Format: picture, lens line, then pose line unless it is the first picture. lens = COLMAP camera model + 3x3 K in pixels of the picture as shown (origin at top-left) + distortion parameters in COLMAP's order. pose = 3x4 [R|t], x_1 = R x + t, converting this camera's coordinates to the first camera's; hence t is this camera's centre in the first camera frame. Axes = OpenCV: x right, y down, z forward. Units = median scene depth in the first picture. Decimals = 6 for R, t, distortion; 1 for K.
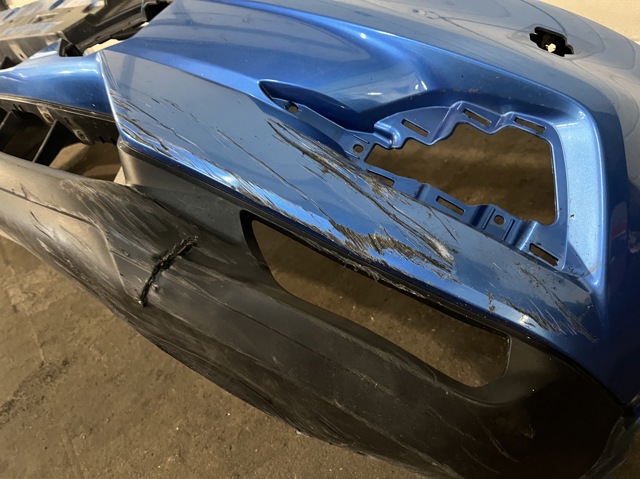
lens RADIAL K [[493.4, 0, 316.2], [0, 493.4, 241.0], [0, 0, 1]] dist [0.025545, -0.042181]
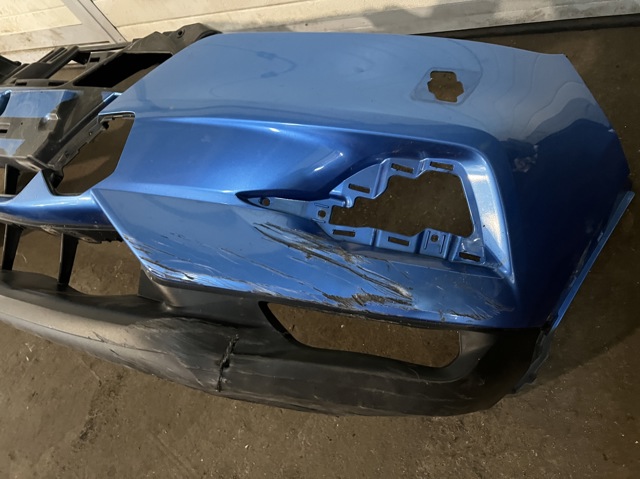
lens RADIAL K [[493.4, 0, 324.4], [0, 493.4, 240.8], [0, 0, 1]] dist [0.025545, -0.042181]
pose [[0.954963, -0.290142, 0.062152, -0.011129], [0.262646, 0.923998, 0.277929, -0.498597], [-0.138067, -0.249088, 0.958589, -0.277741]]
